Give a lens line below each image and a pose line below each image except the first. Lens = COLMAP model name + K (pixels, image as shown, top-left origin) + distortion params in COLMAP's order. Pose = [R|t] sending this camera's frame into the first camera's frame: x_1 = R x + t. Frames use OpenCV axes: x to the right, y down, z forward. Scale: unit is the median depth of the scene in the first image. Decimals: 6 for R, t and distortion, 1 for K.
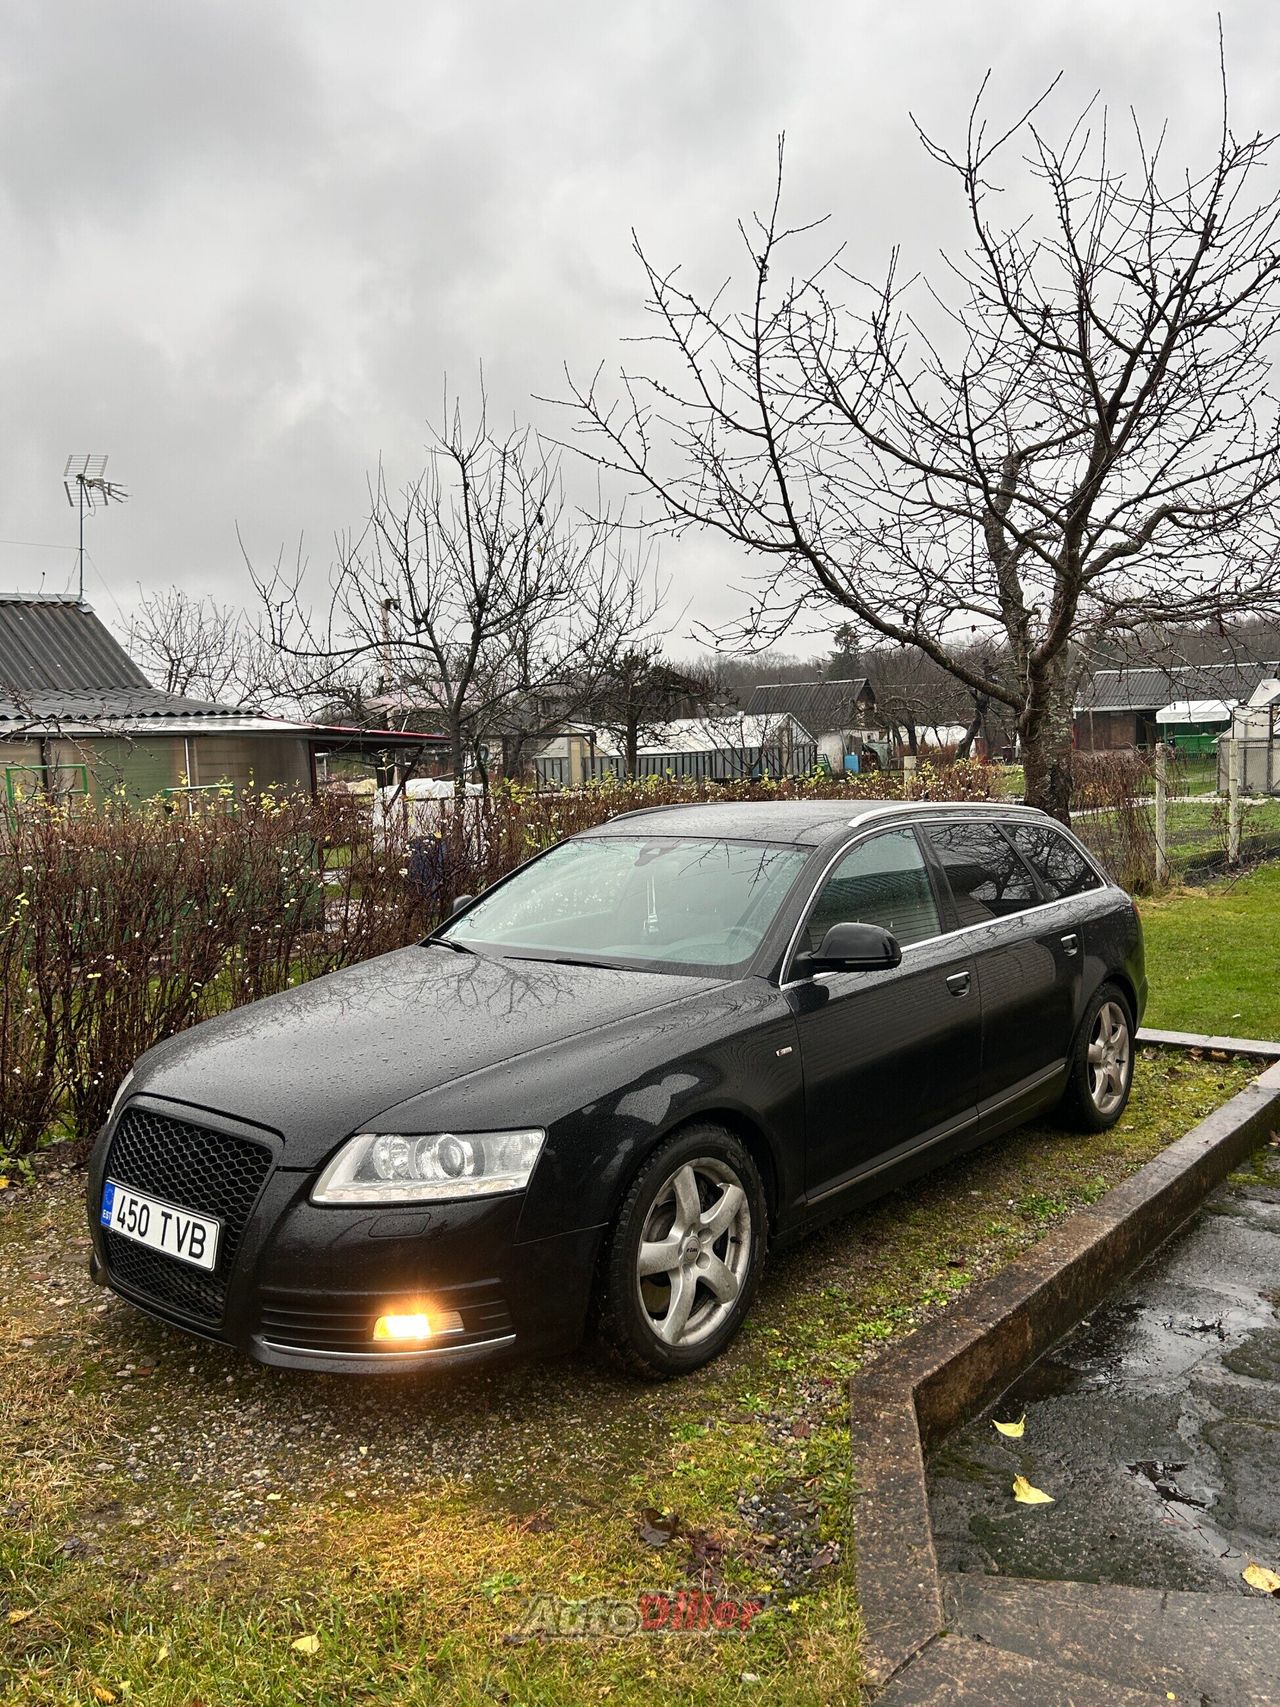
lens RADIAL K [[1341.4, 0, 640.0], [0, 1341.4, 853.5], [0, 0, 1]] dist [-0.008051, -0.002754]
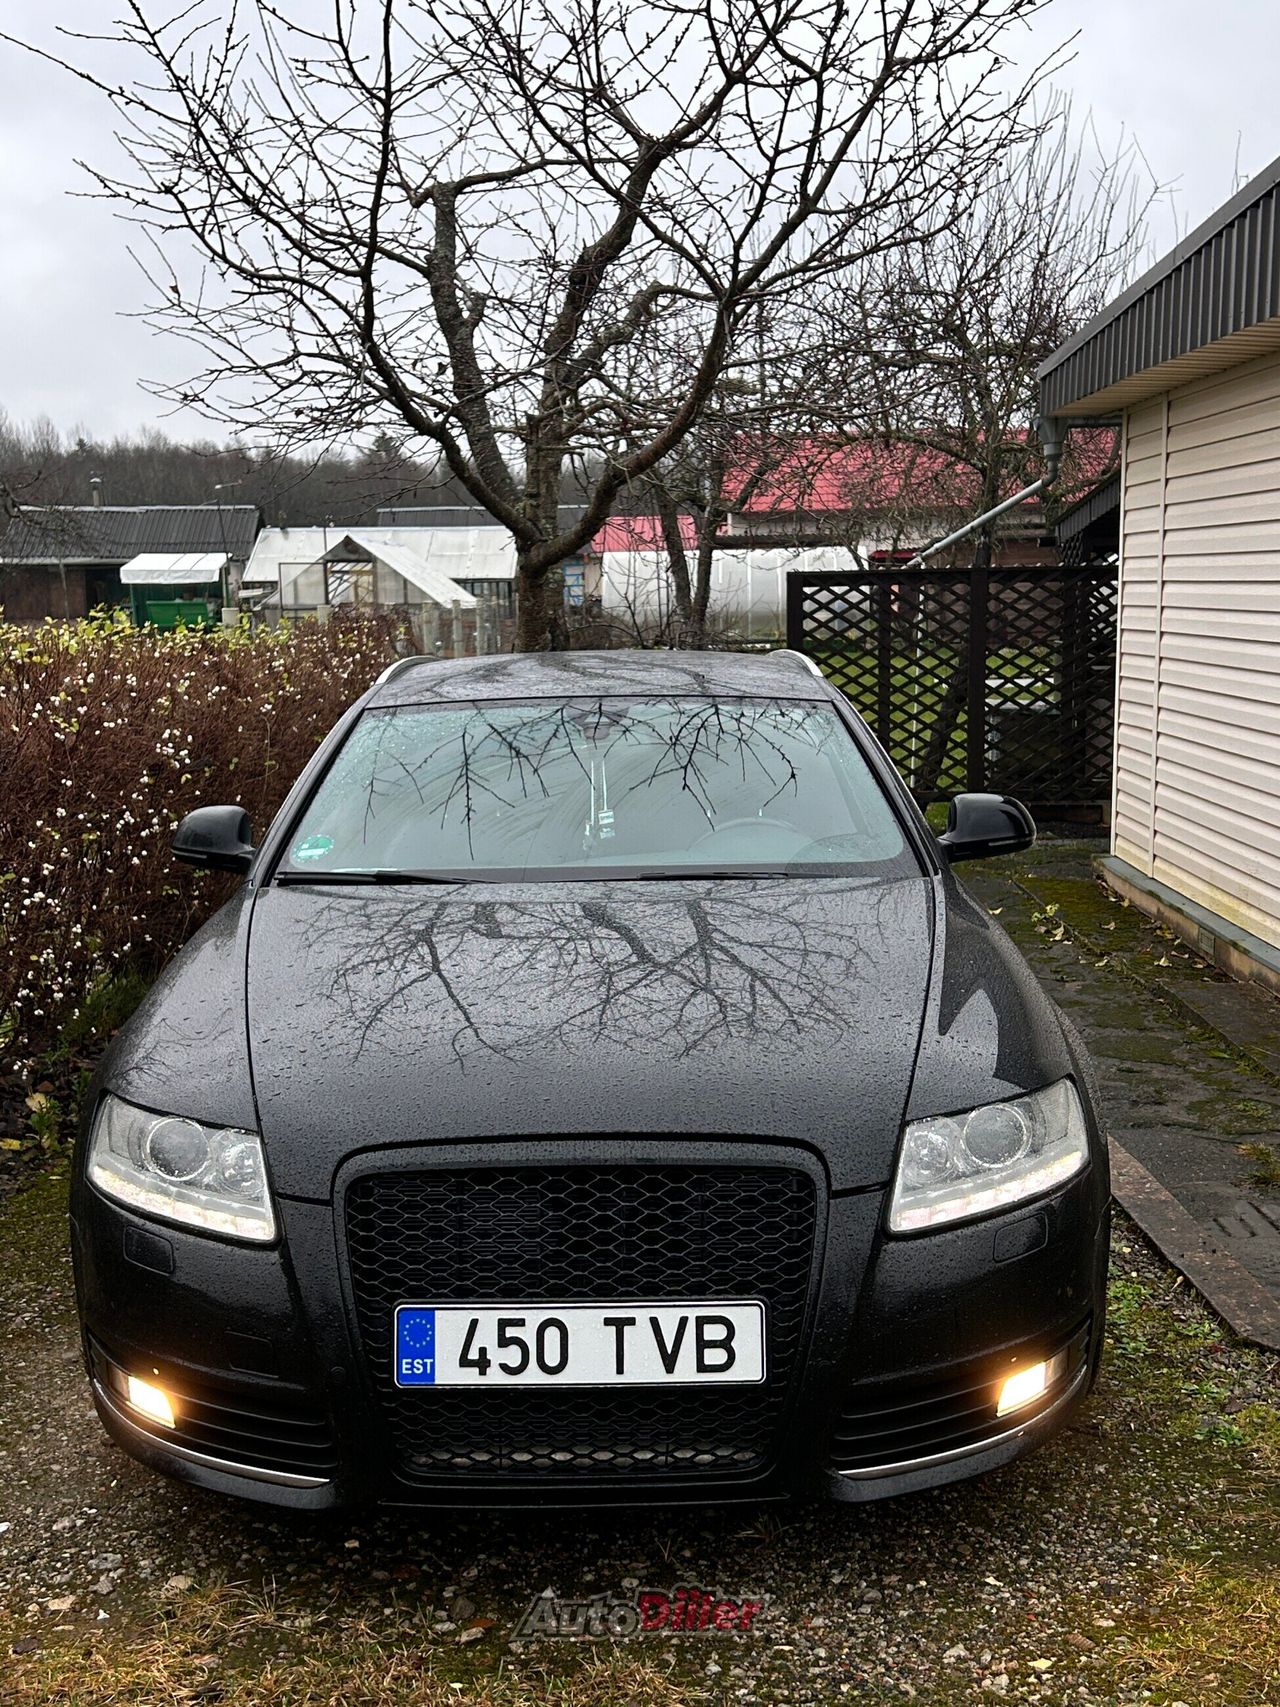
lens RADIAL K [[1903.7, 0, 640.0], [0, 1903.7, 853.5], [0, 0, 1]] dist [0.104024, -0.005469]
pose [[0.764195, -0.069212, 0.641261, -0.847619], [0.043427, 0.997491, 0.055909, 0.018657], [-0.643522, -0.014878, 0.765283, 0.346314]]
